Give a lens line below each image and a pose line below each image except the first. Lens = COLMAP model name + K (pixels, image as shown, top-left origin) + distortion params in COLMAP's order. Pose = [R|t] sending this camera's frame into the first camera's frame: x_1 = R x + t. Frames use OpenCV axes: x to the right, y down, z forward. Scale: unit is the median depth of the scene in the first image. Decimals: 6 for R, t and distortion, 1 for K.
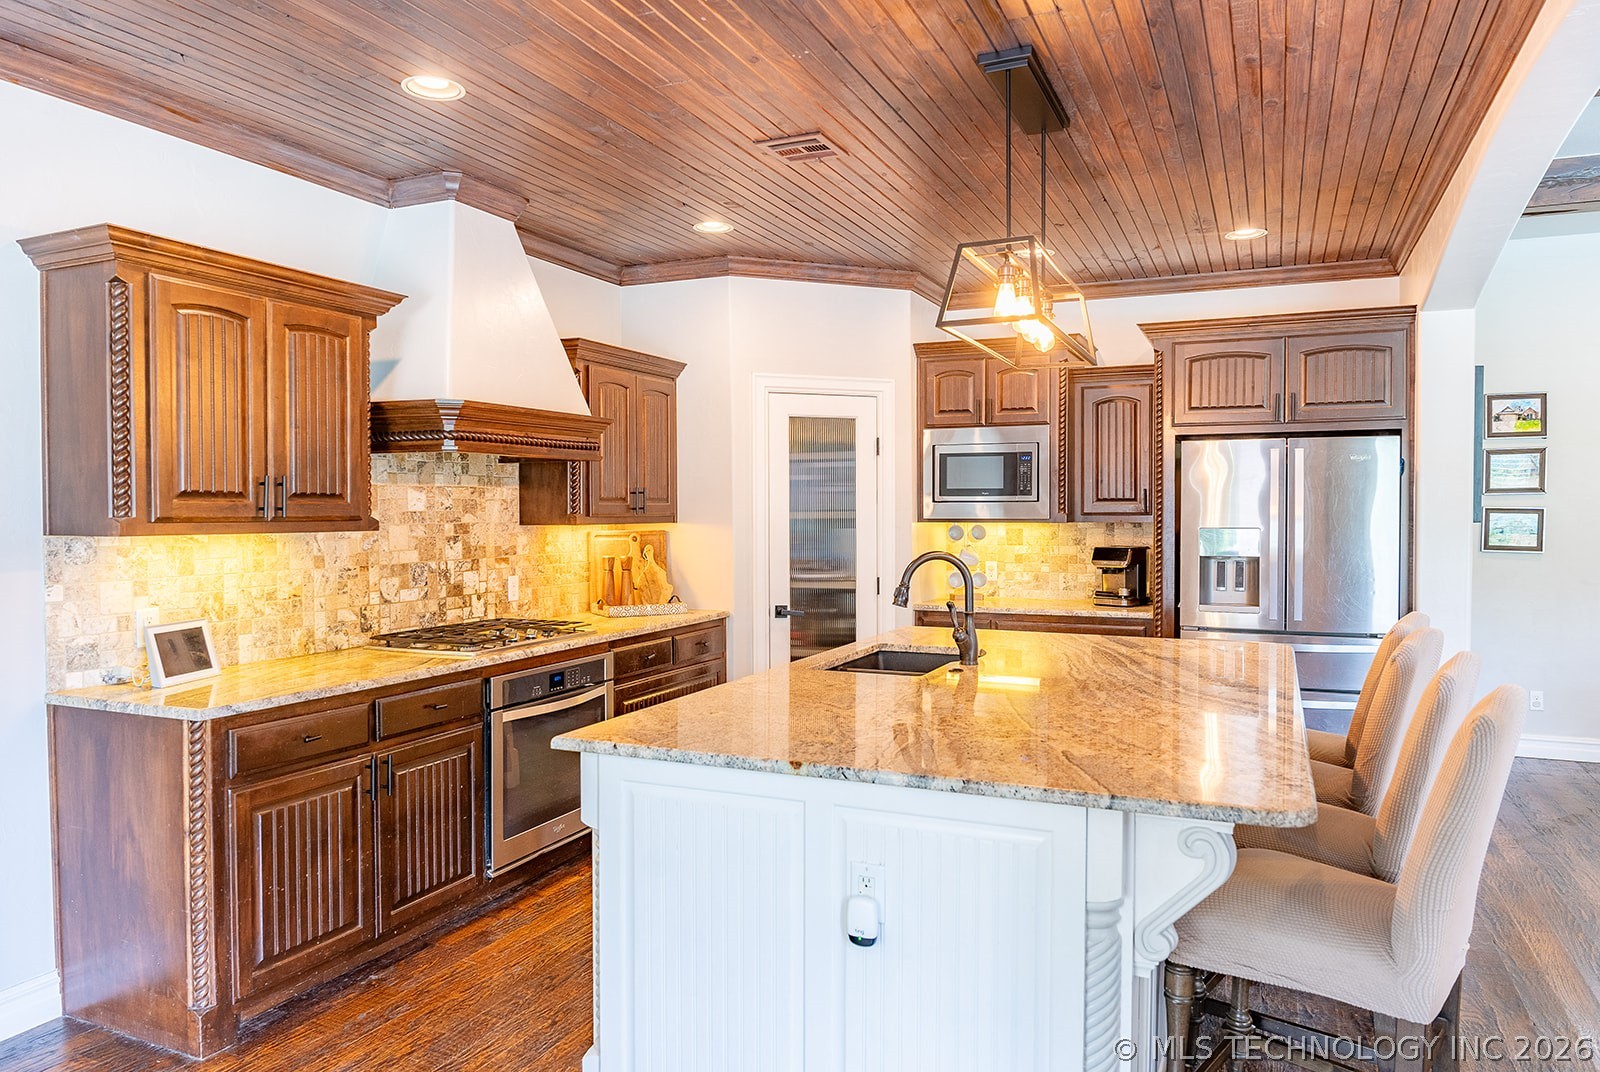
lens RADIAL K [[1067.0, 0, 800.6], [0, 1067.0, 535.7], [0, 0, 1]] dist [-0.009527, -0.010588]
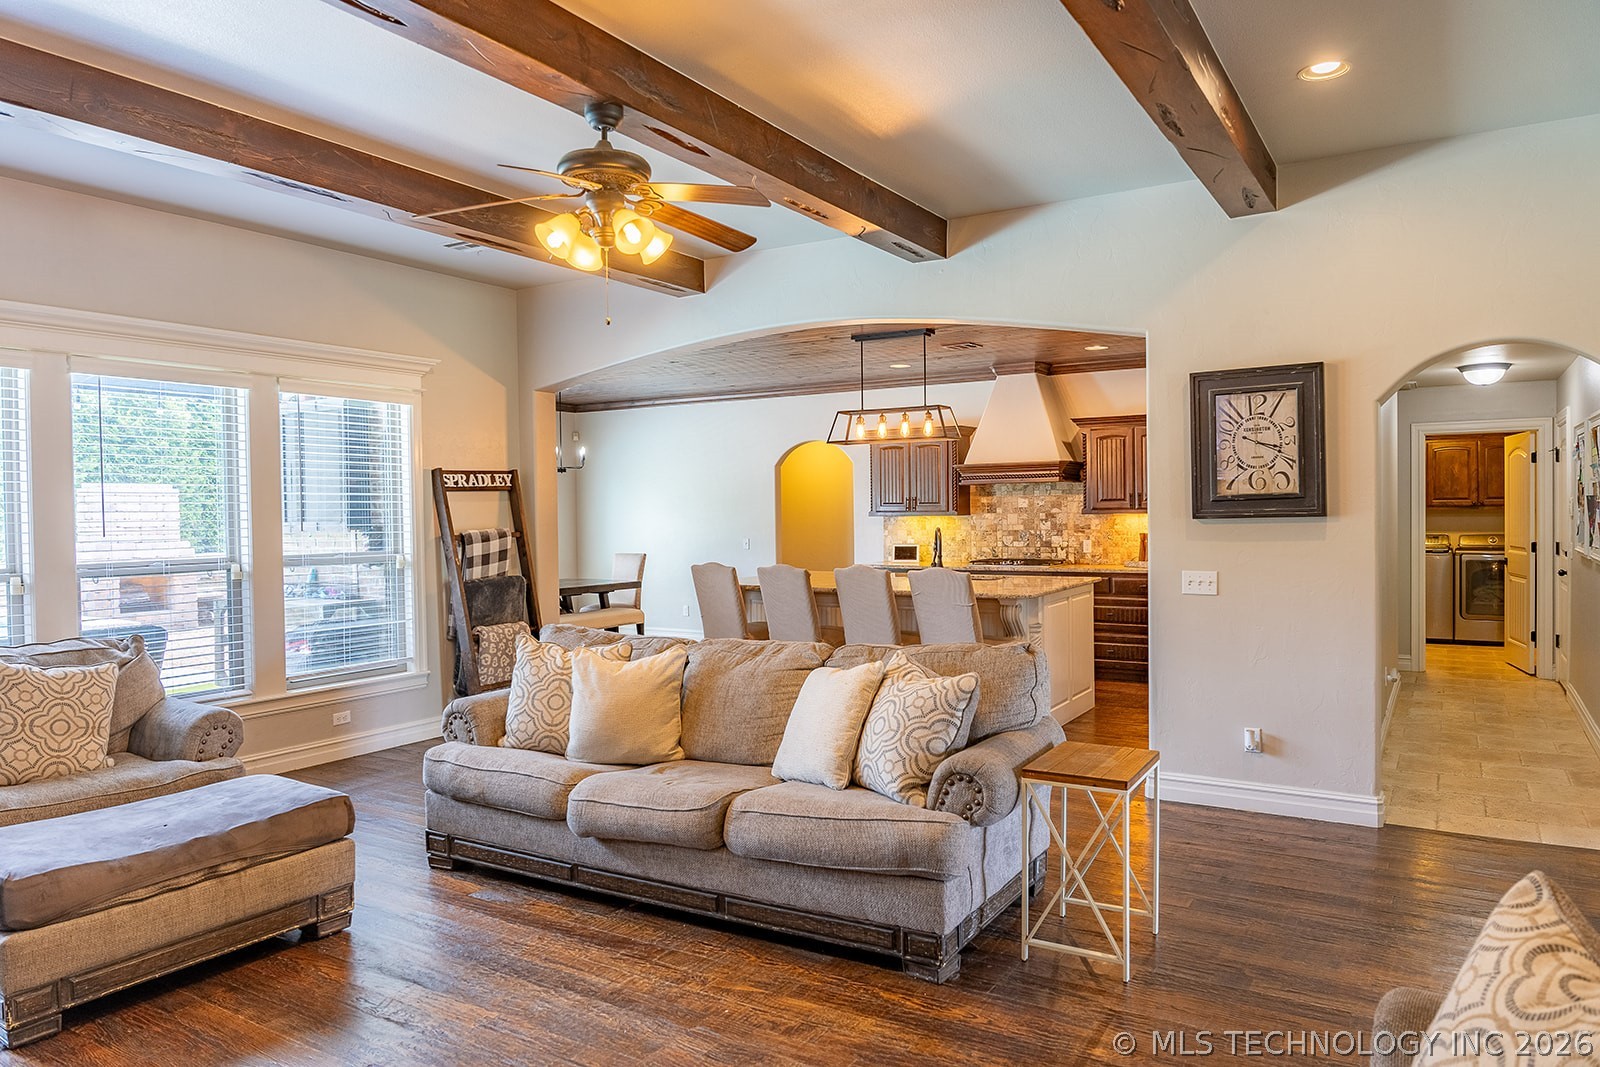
lens RADIAL K [[1064.8, 0, 797.1], [0, 1064.8, 534.7], [0, 0, 1]] dist [-0.004426, -0.011625]
pose [[-0.136492, 0.026819, -0.990278, 1.842194], [-0.010275, 0.999541, 0.028486, -0.023193], [0.990588, 0.014064, -0.136154, 0.788096]]
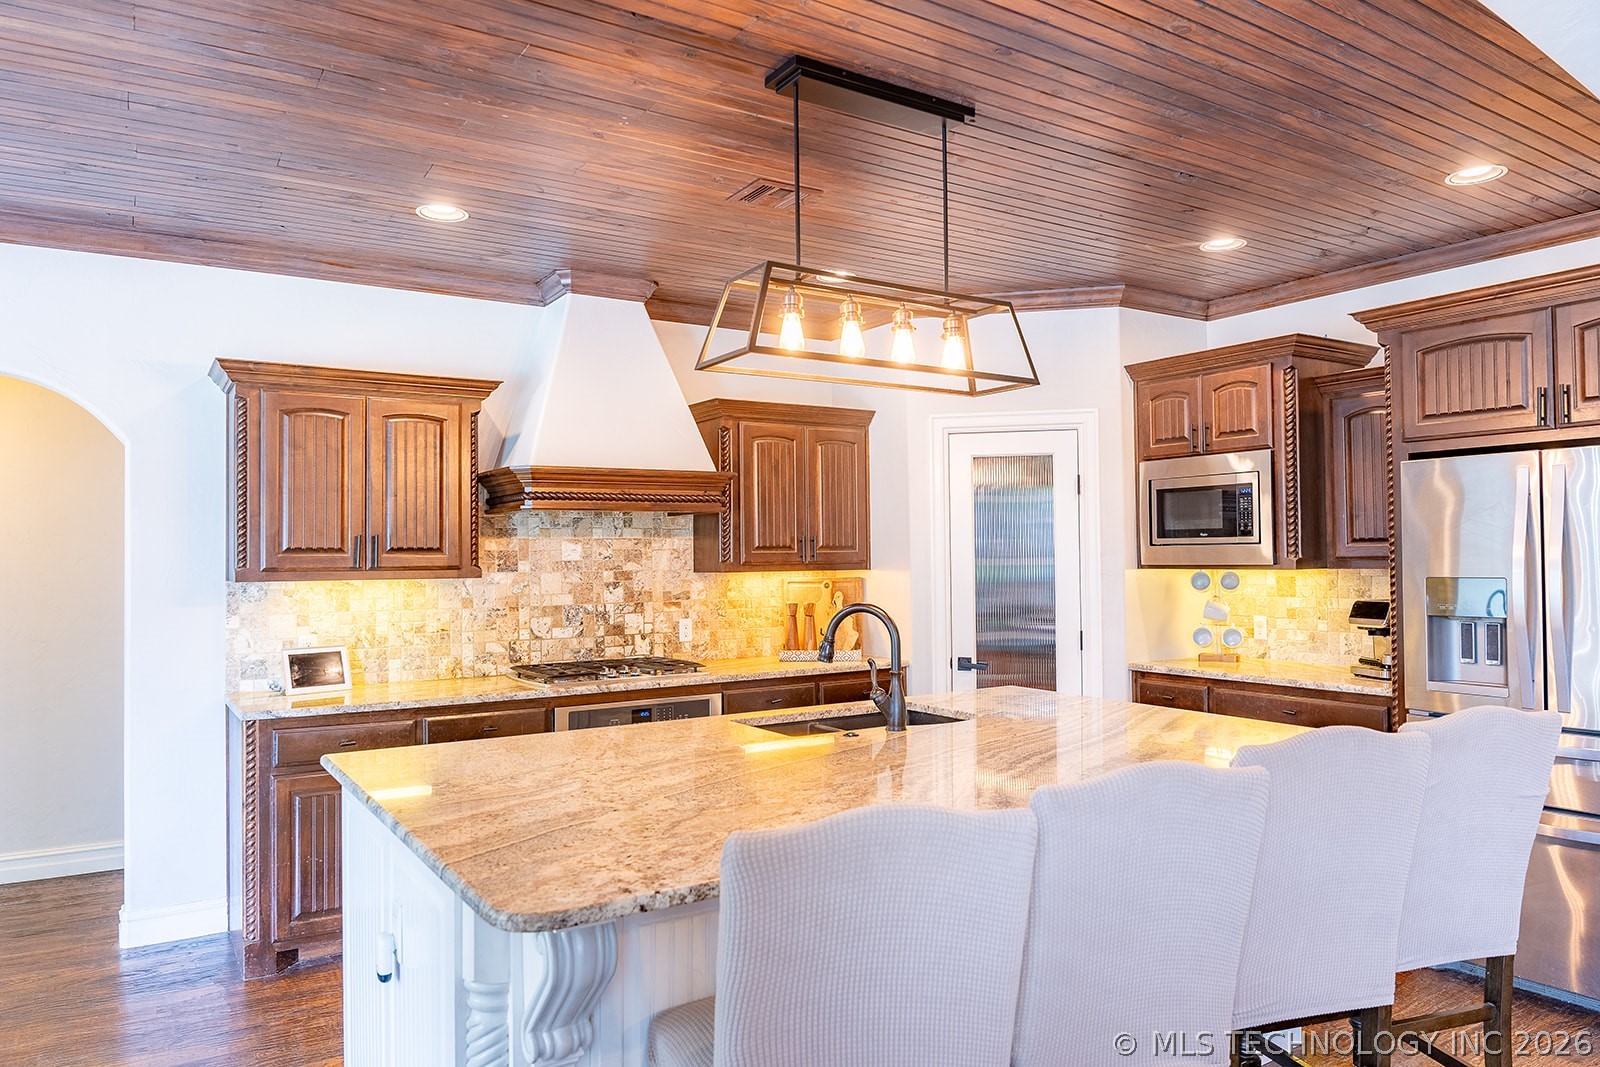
lens RADIAL K [[1064.8, 0, 798.6], [0, 1064.8, 531.2], [0, 0, 1]] dist [-0.004426, -0.011625]
pose [[0.836320, -0.019347, -0.547900, 0.456781], [-0.004868, 0.999076, -0.042710, -0.006220], [0.548220, 0.038387, 0.835453, 0.156189]]
